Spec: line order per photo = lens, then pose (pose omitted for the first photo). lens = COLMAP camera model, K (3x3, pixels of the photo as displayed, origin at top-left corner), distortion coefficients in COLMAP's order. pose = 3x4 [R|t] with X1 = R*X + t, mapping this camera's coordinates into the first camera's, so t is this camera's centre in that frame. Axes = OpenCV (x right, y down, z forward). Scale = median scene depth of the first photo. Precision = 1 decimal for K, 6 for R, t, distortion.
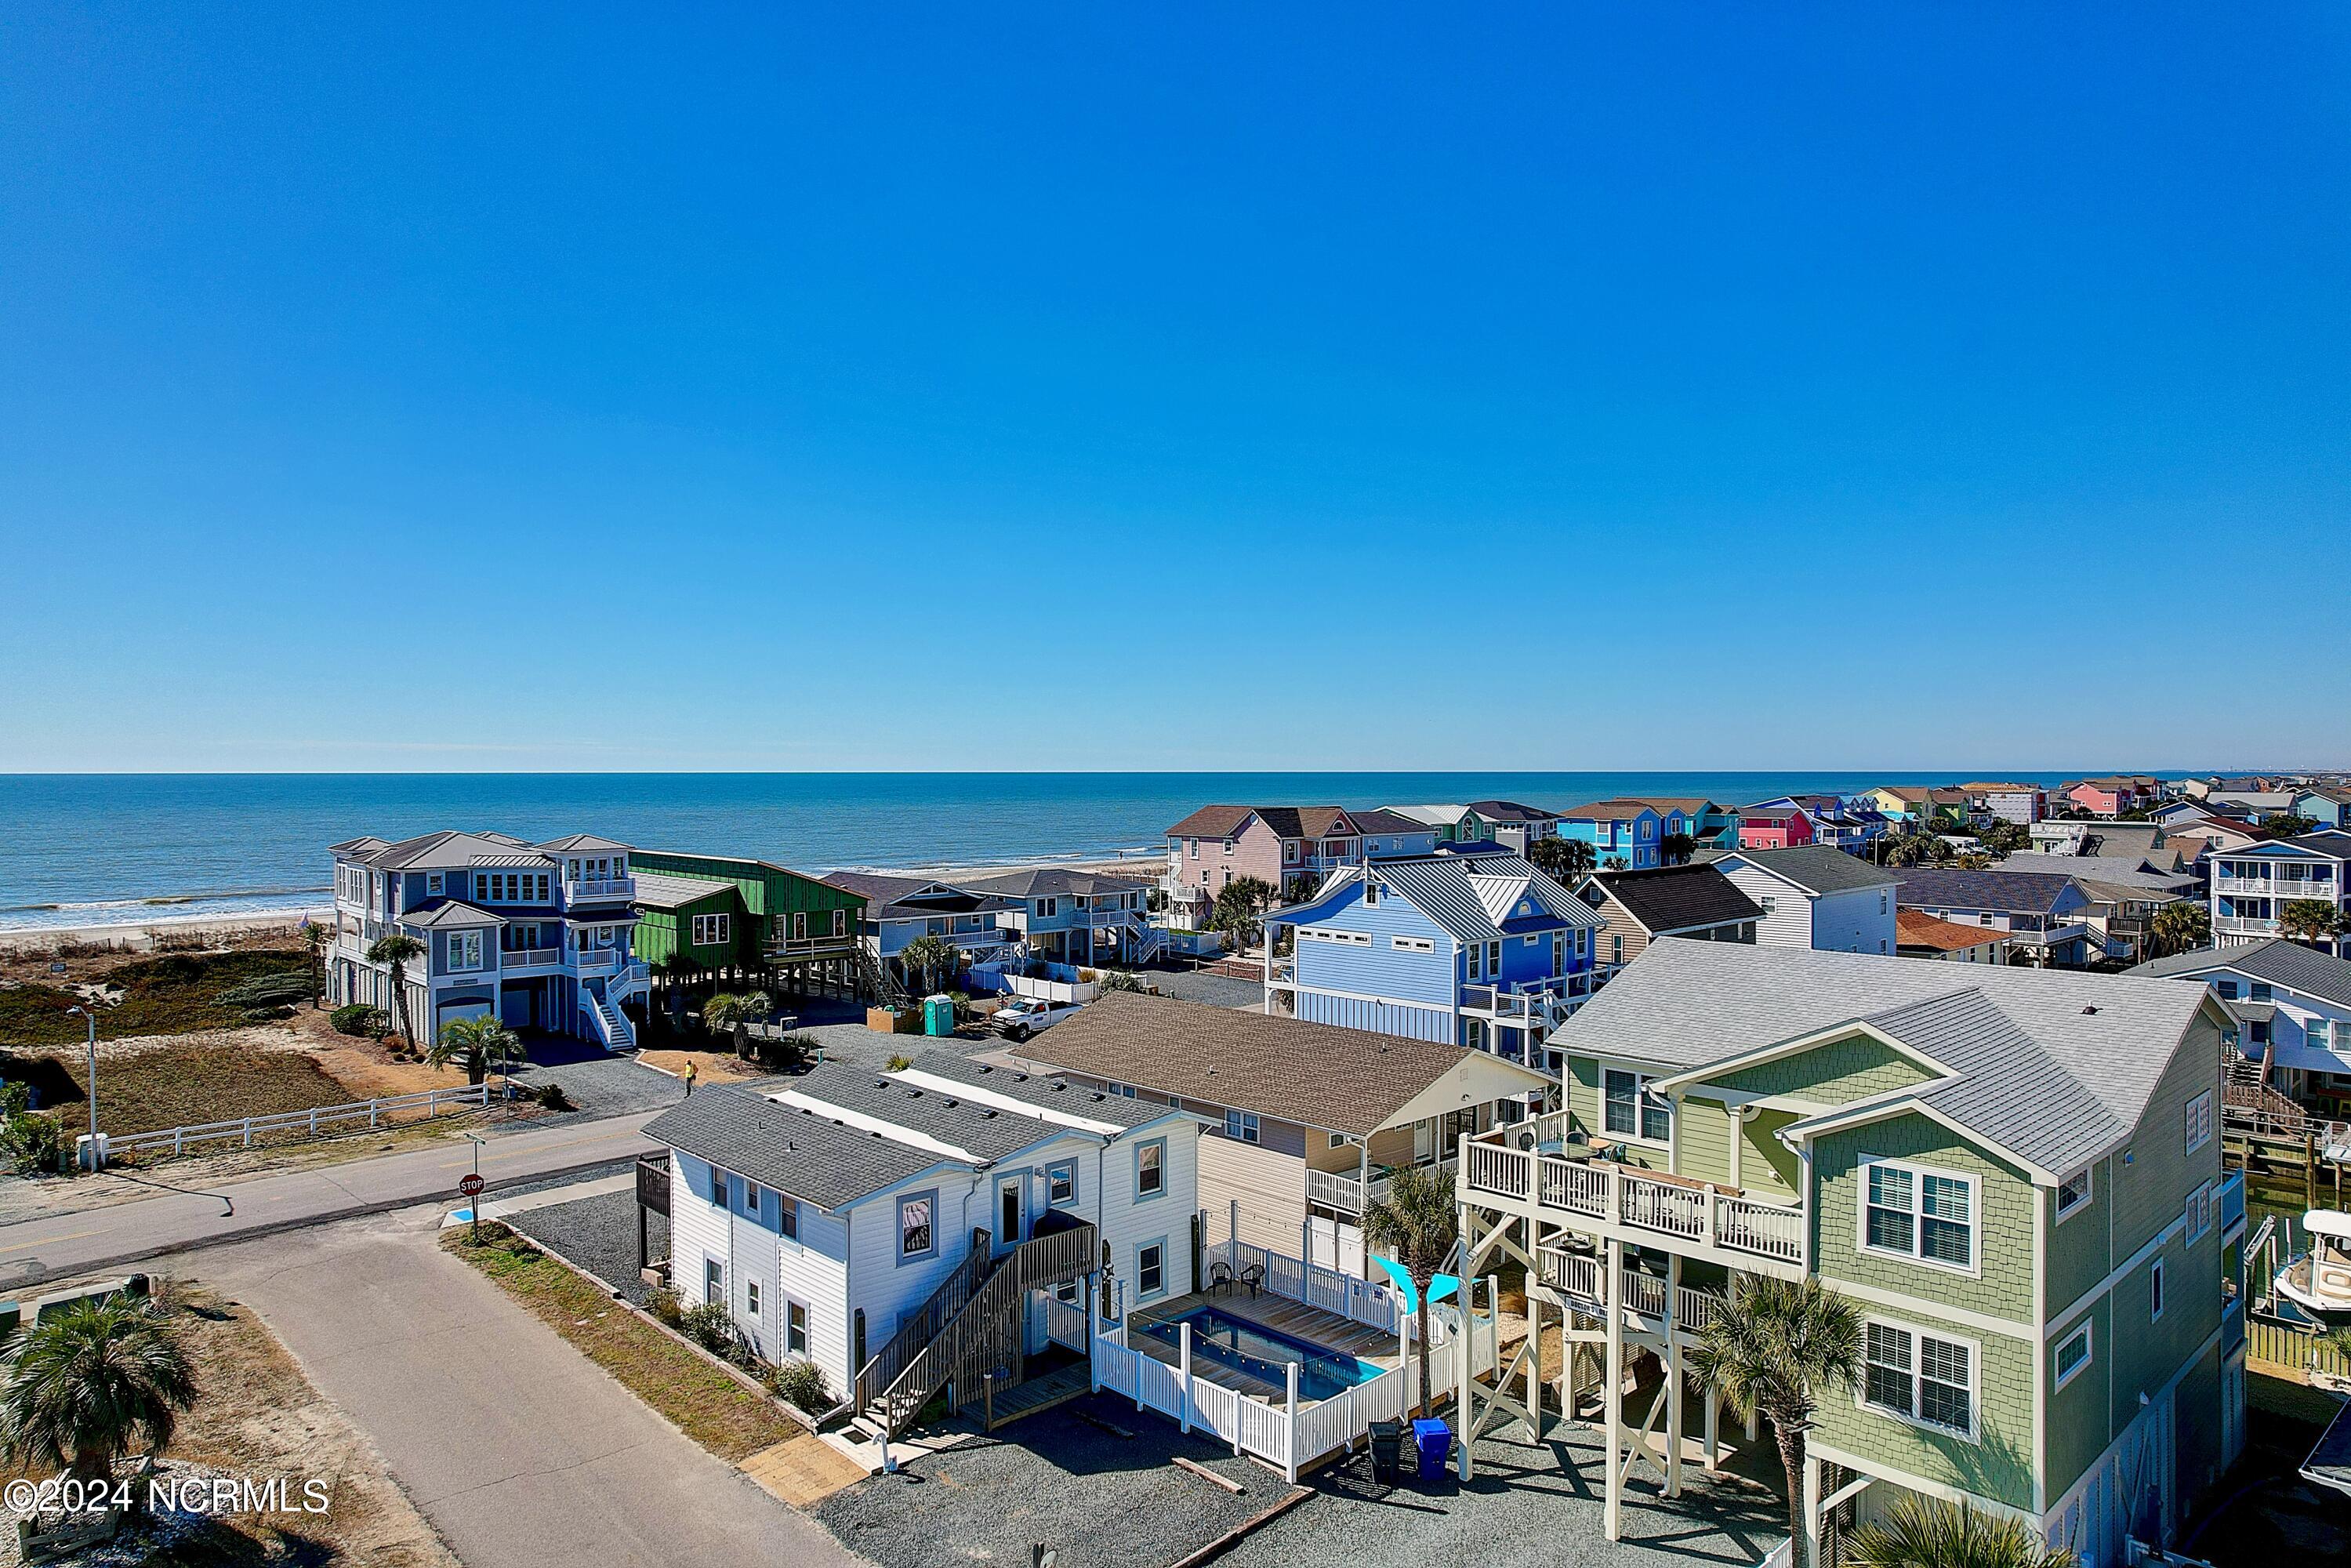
lens RADIAL K [[1504.5, 0, 1159.5], [0, 1504.5, 778.0], [0, 0, 1]] dist [-0.074473, 0.070423]
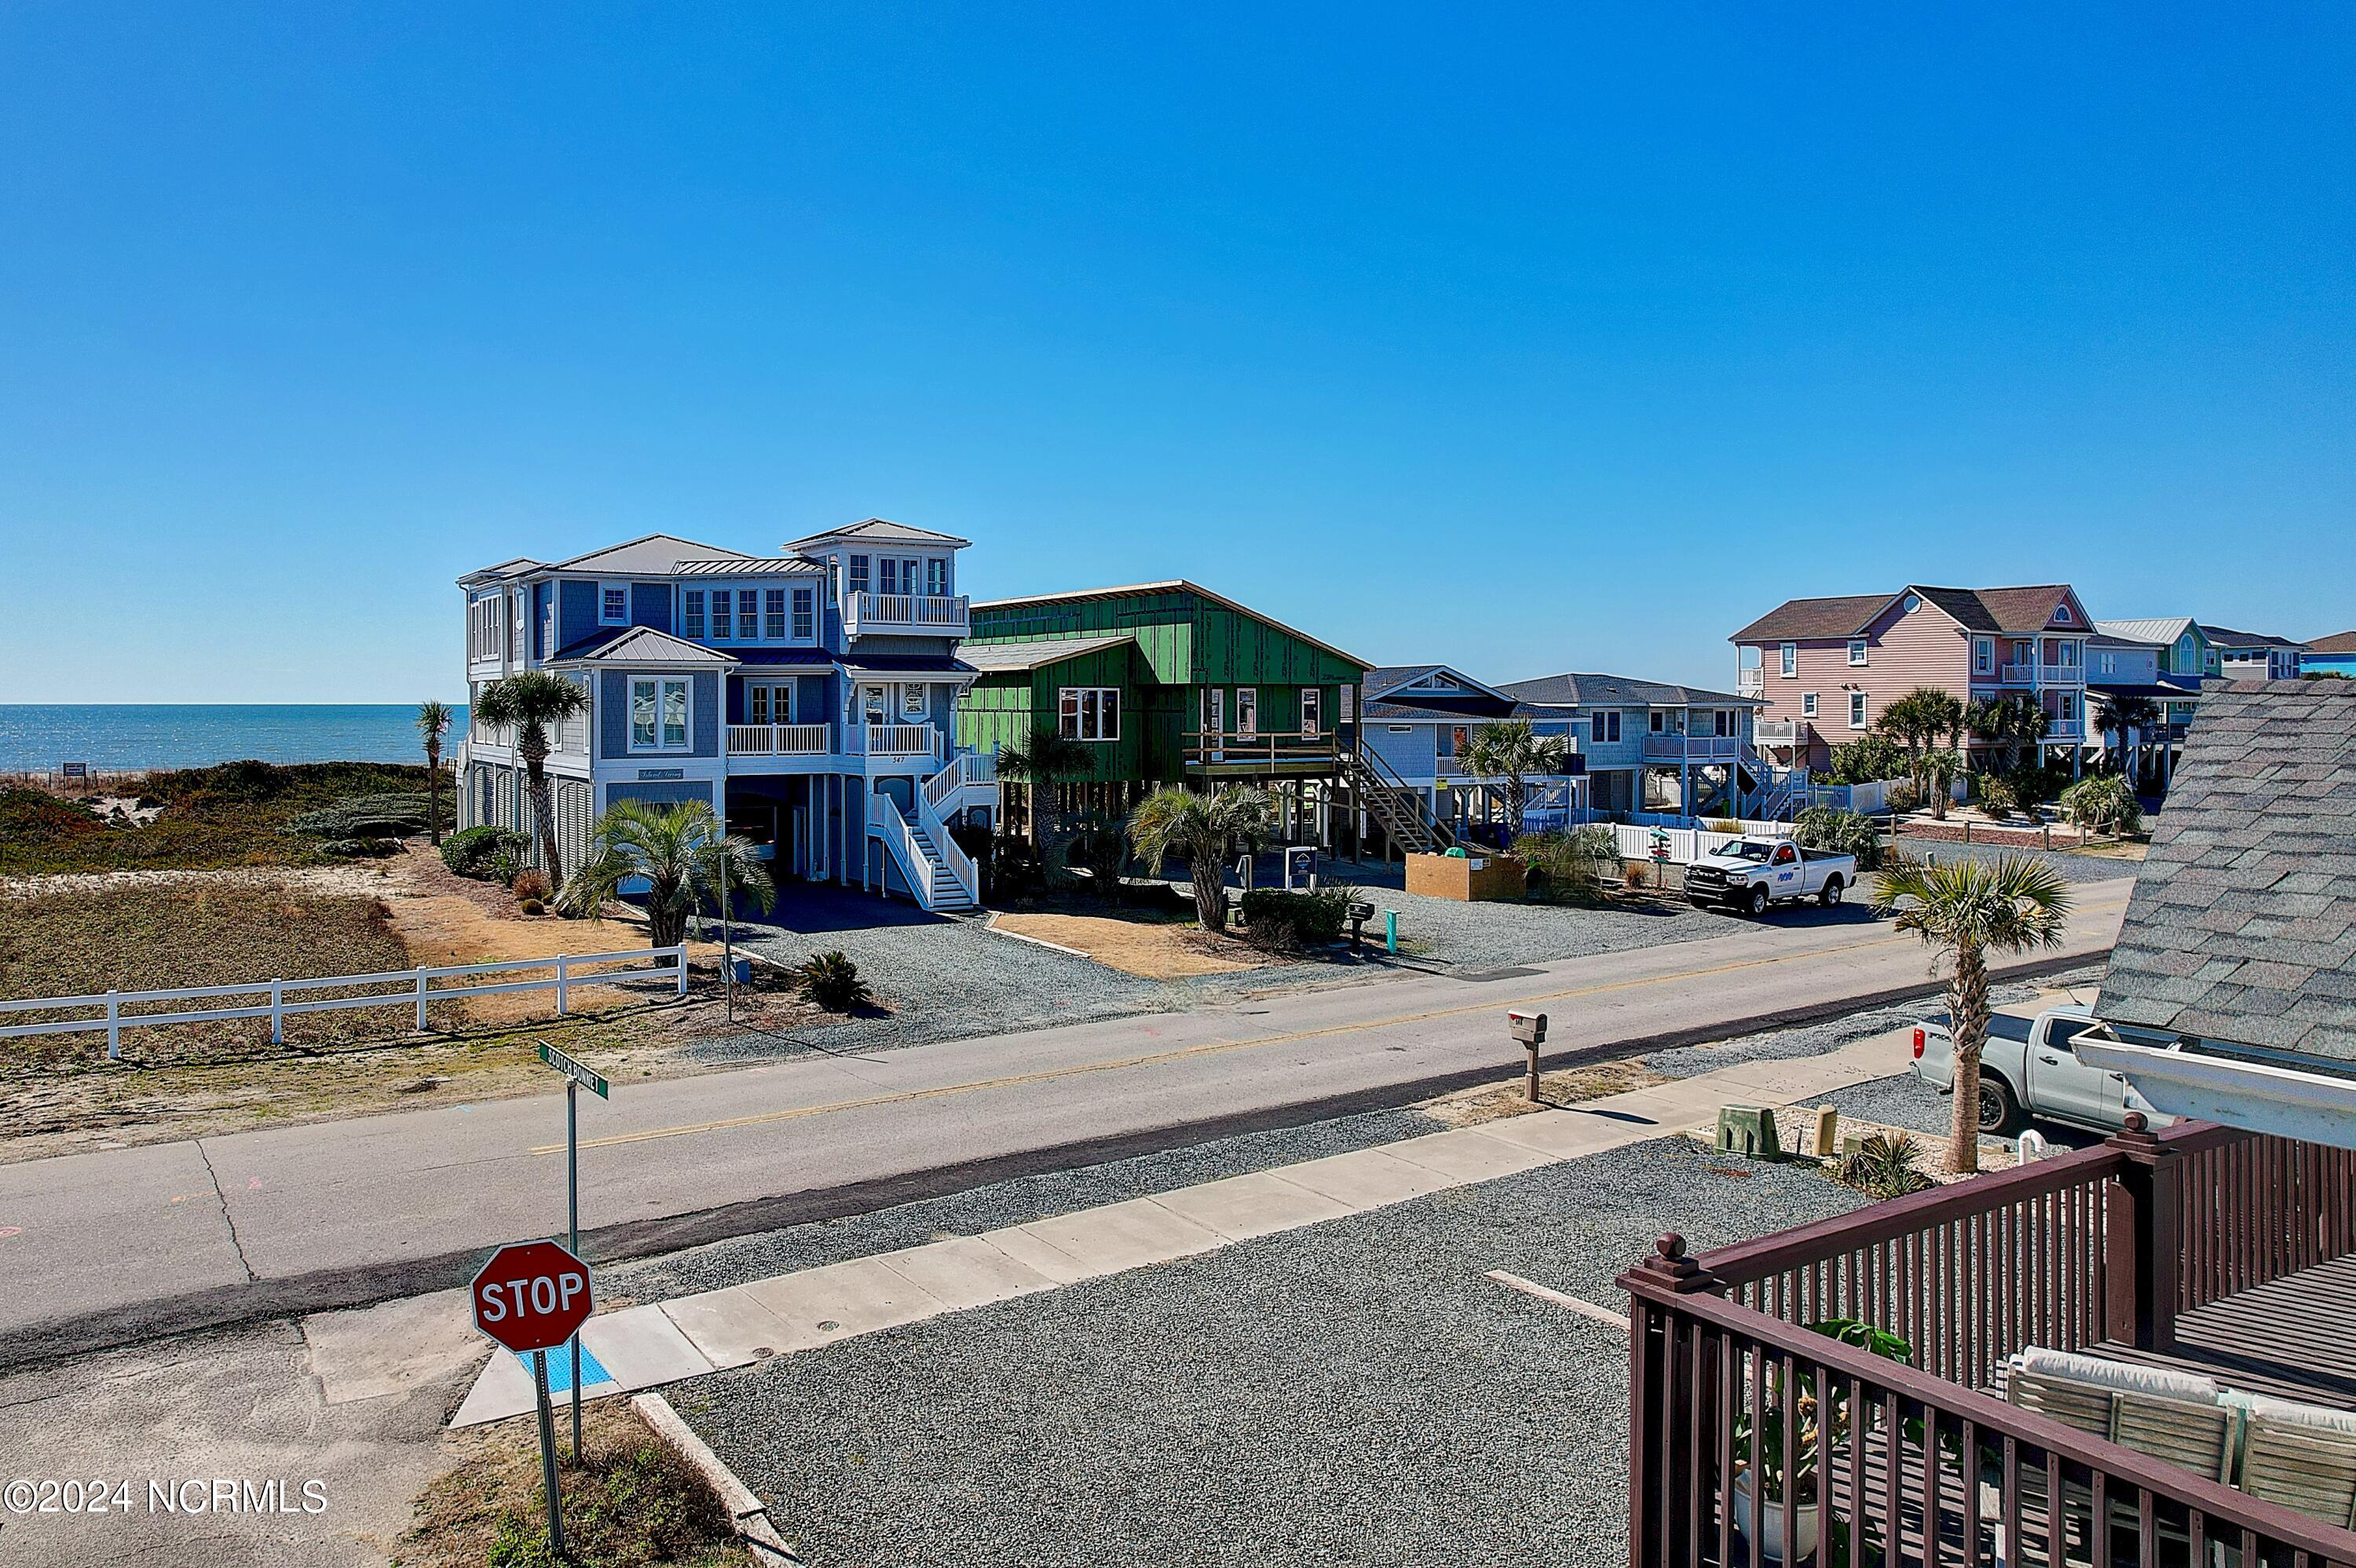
lens RADIAL K [[1631.8, 0, 1071.6], [0, 1631.8, 698.0], [0, 0, 1]] dist [-0.047246, -0.004224]
pose [[0.976668, 0.000889, -0.214751, -0.328085], [-0.002874, 0.999956, -0.008932, 0.185510], [0.214734, 0.009341, 0.976628, 0.759535]]
